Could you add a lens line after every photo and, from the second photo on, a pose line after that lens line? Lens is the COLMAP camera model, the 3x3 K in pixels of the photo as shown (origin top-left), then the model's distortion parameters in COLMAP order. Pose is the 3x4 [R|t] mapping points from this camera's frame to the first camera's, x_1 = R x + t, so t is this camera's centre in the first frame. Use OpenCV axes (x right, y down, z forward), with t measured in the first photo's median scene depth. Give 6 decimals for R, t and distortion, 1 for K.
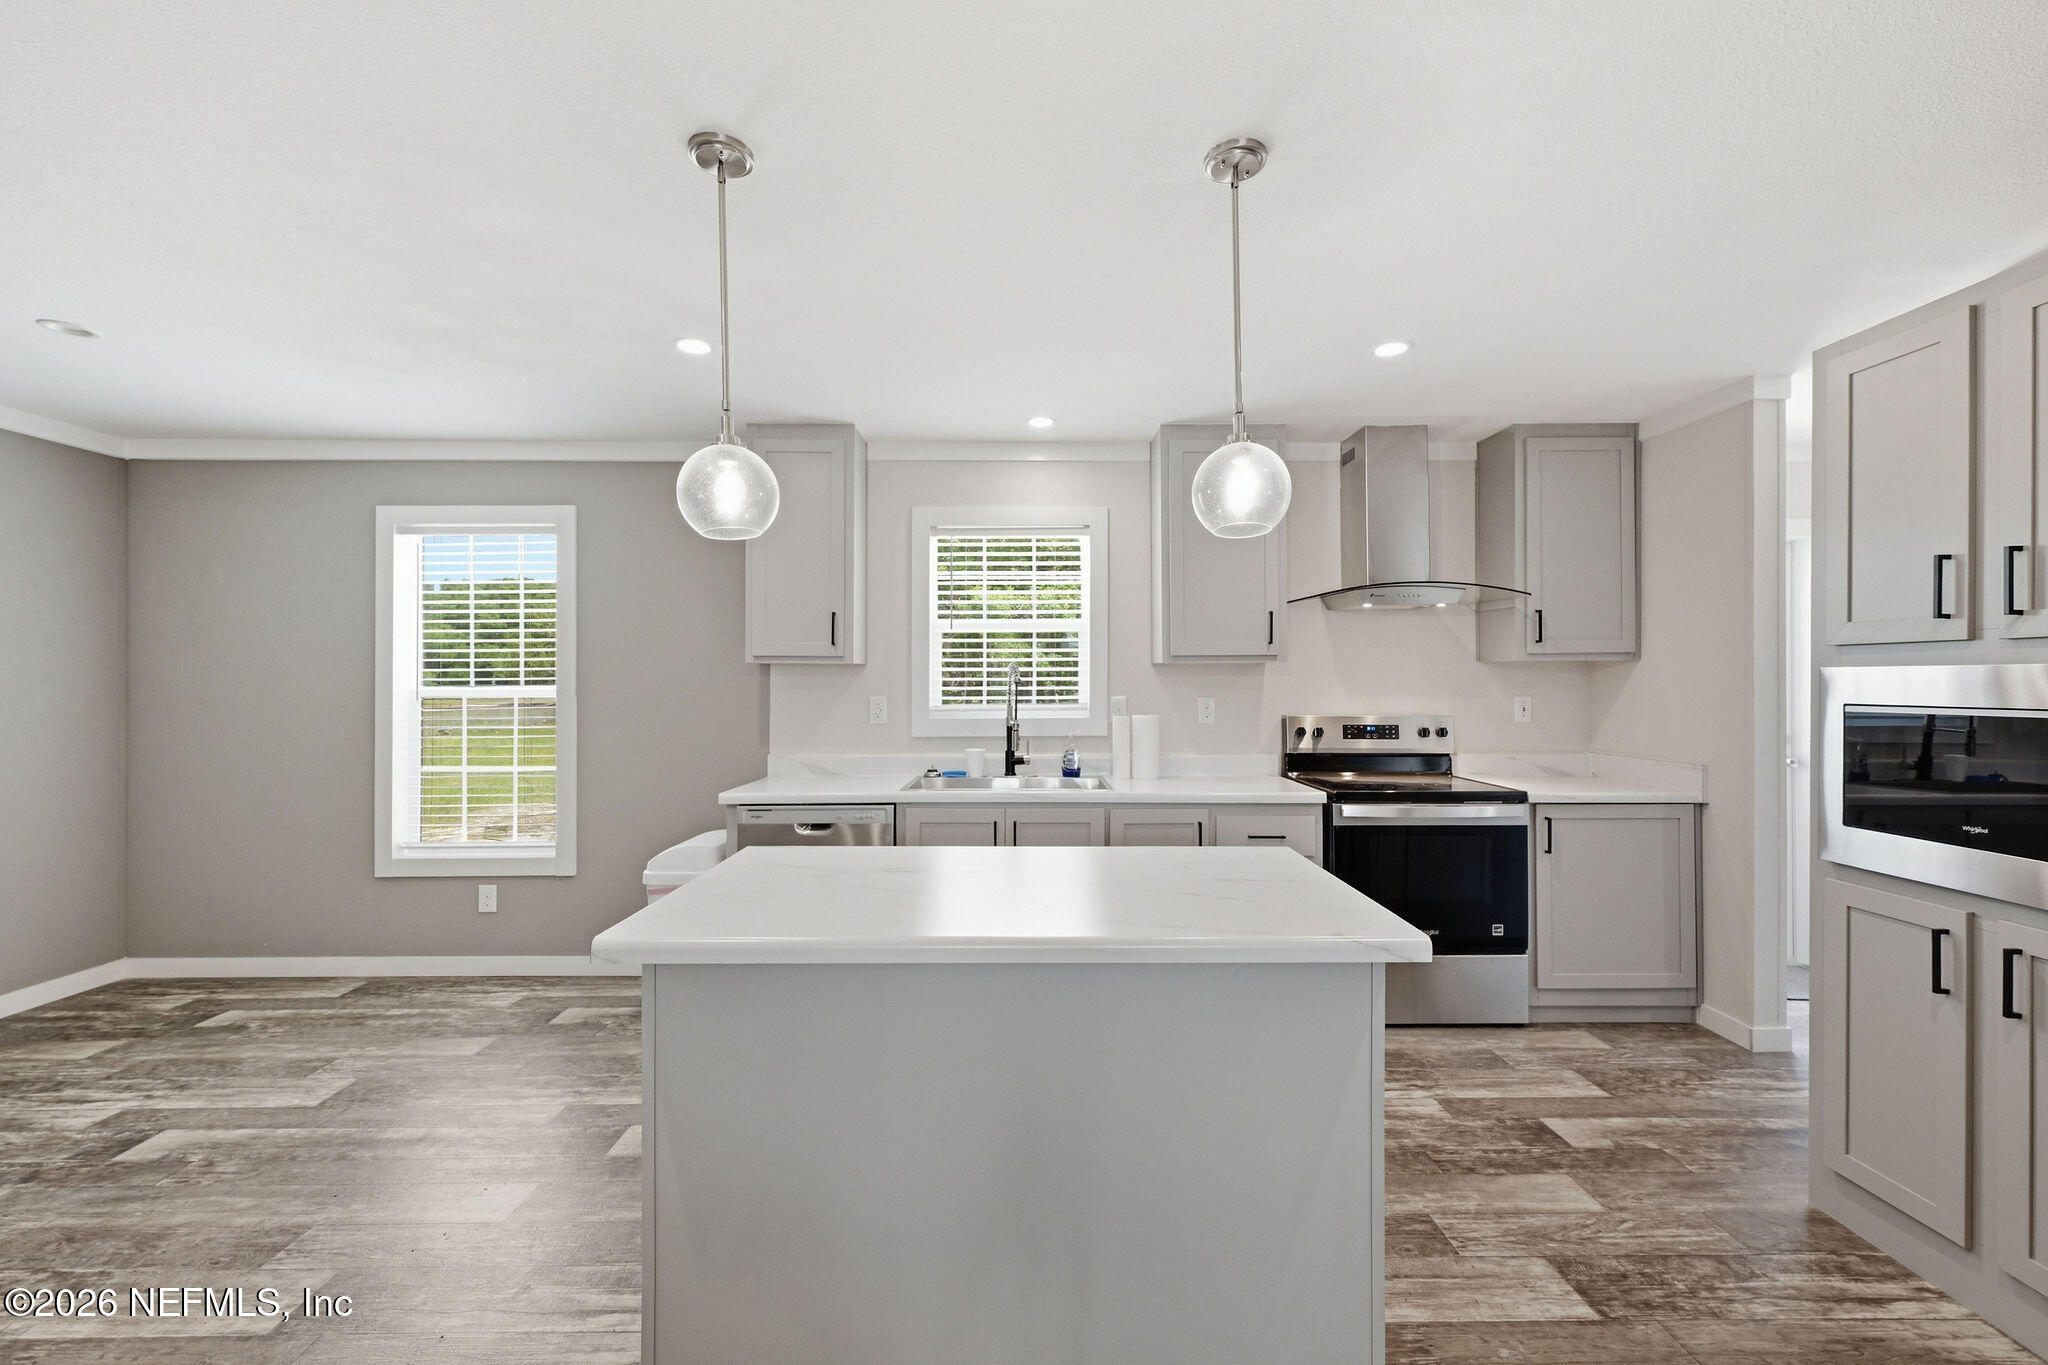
lens RADIAL K [[824.2, 0, 1034.2], [0, 824.2, 686.3], [0, 0, 1]] dist [0.001239, 0.000073]
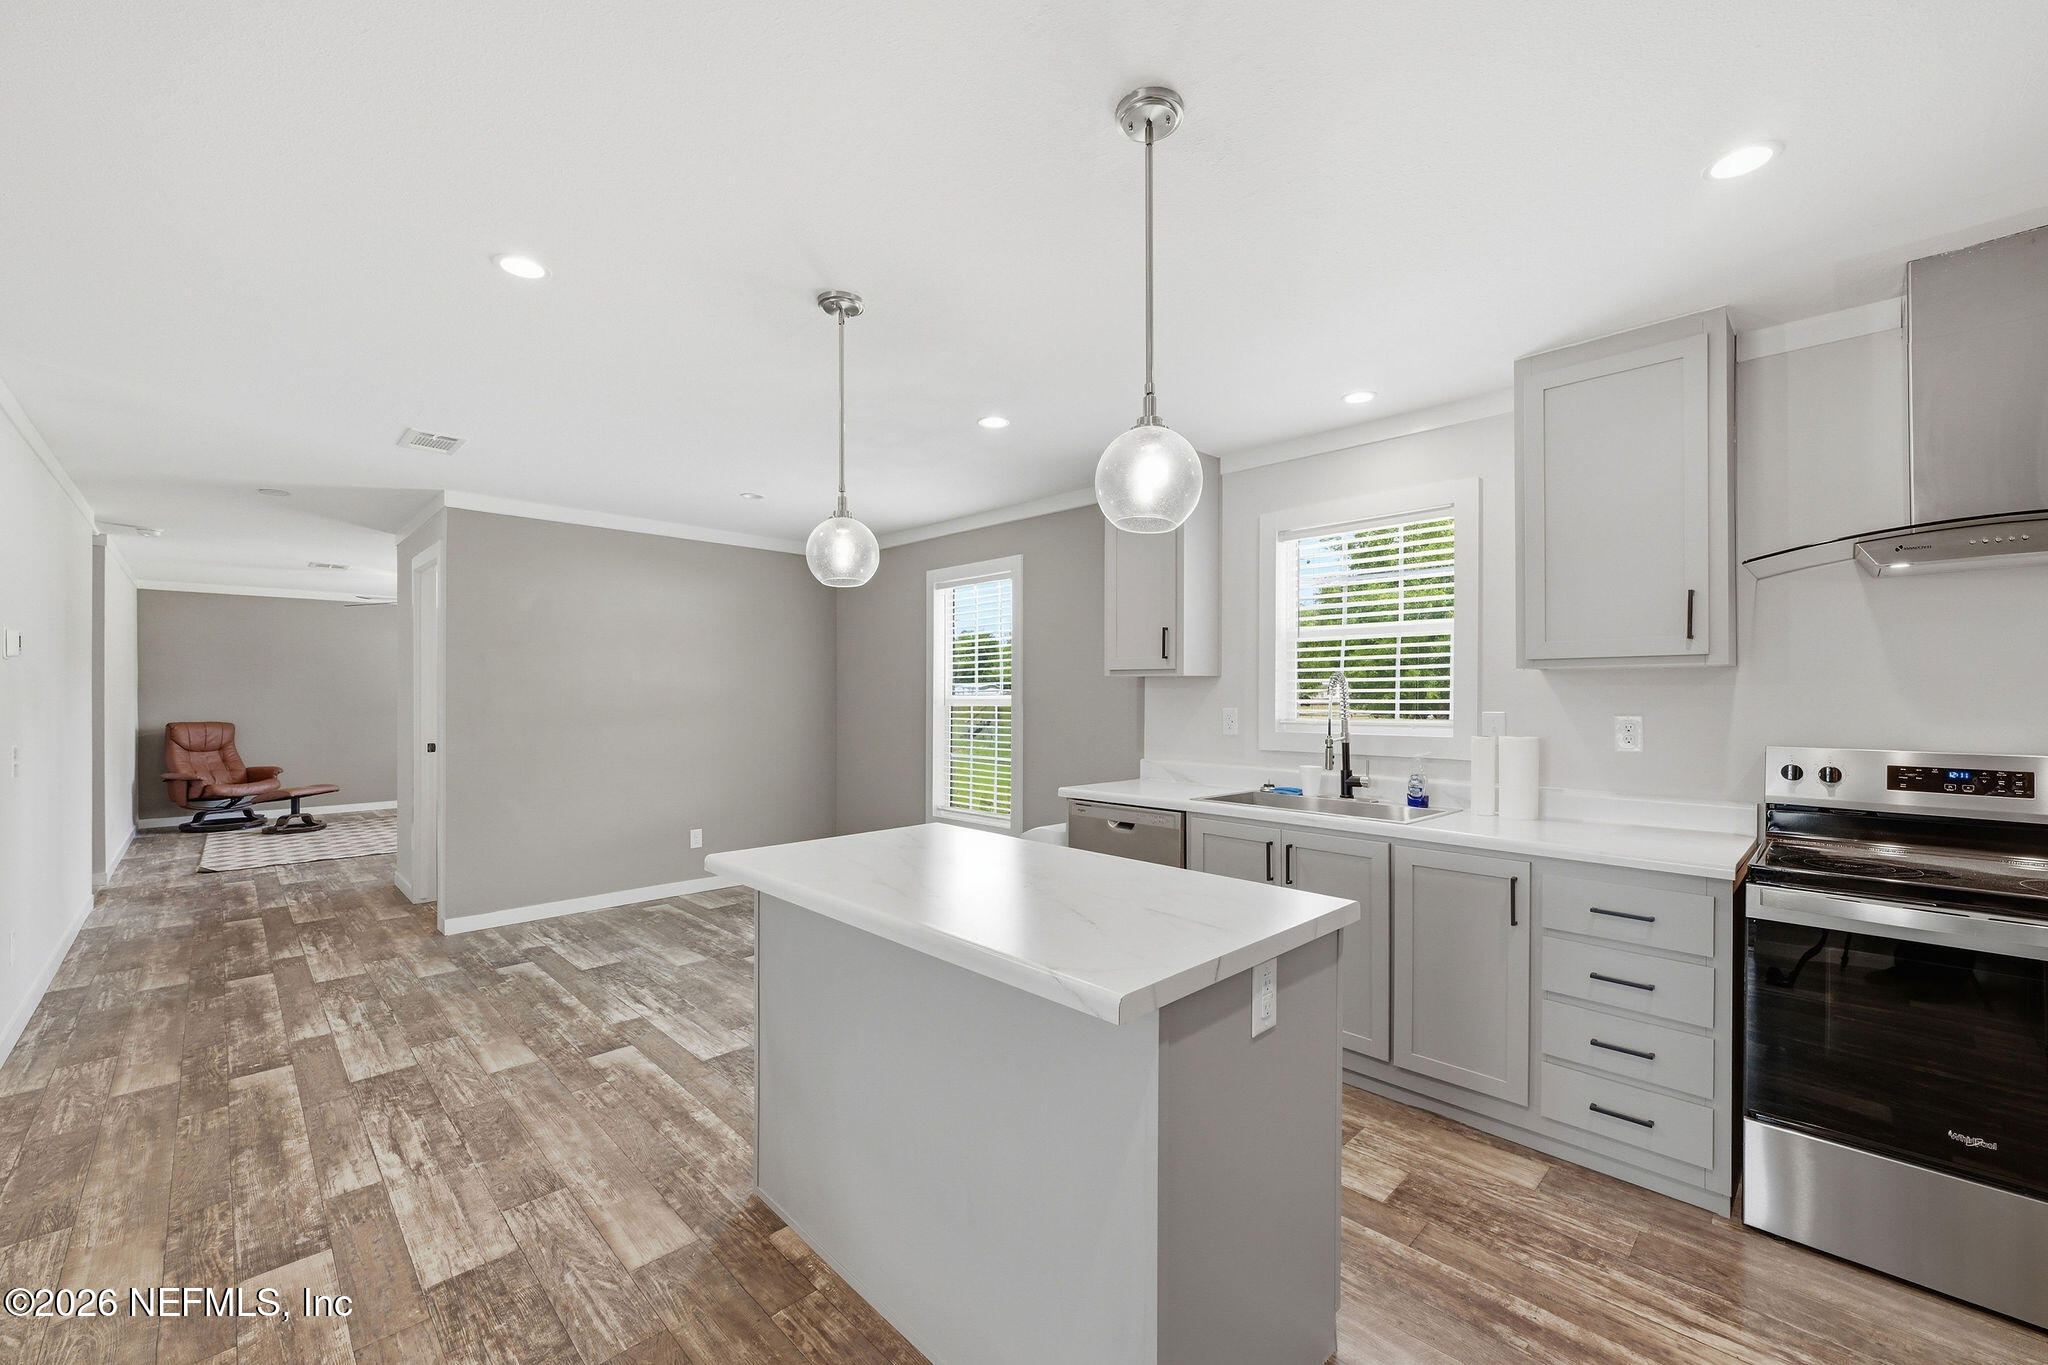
lens RADIAL K [[805.8, 0, 1039.6], [0, 805.8, 674.3], [0, 0, 1]] dist [0.010222, -0.000378]
pose [[0.721058, -0.016164, -0.692687, 0.339416], [-0.001784, 0.999681, -0.025186, -0.003522], [0.692873, 0.019396, 0.720799, 0.133902]]
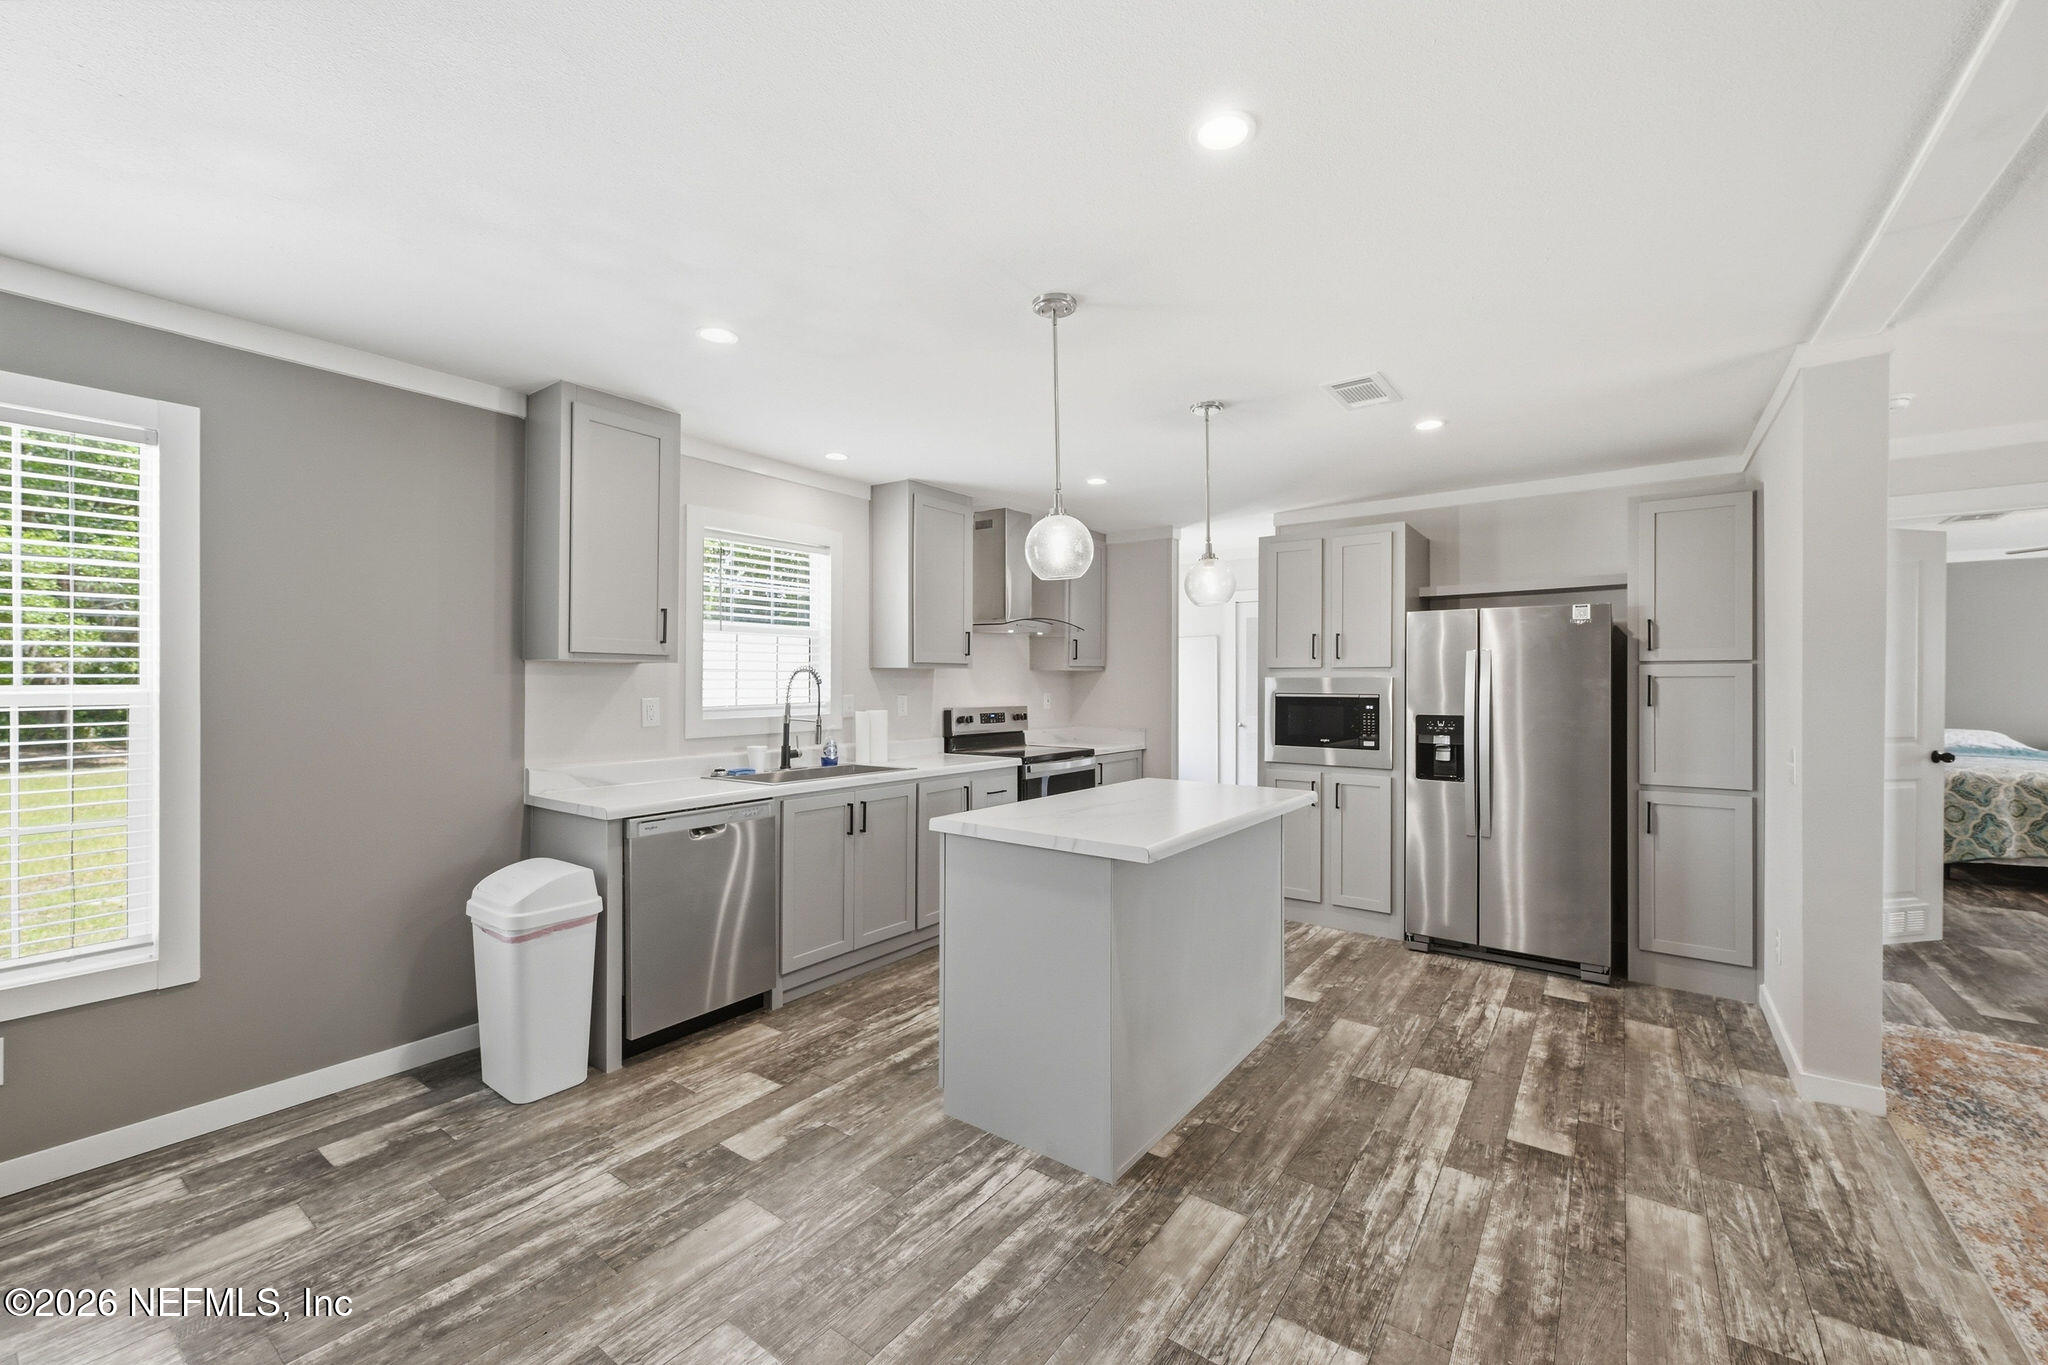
lens RADIAL K [[824.2, 0, 1034.2], [0, 824.2, 686.3], [0, 0, 1]] dist [0.001239, 0.000073]
pose [[0.583972, -0.002071, 0.811771, -0.725227], [-0.007390, 0.999942, 0.007867, -0.011619], [-0.811740, -0.010593, 0.583923, 0.094111]]
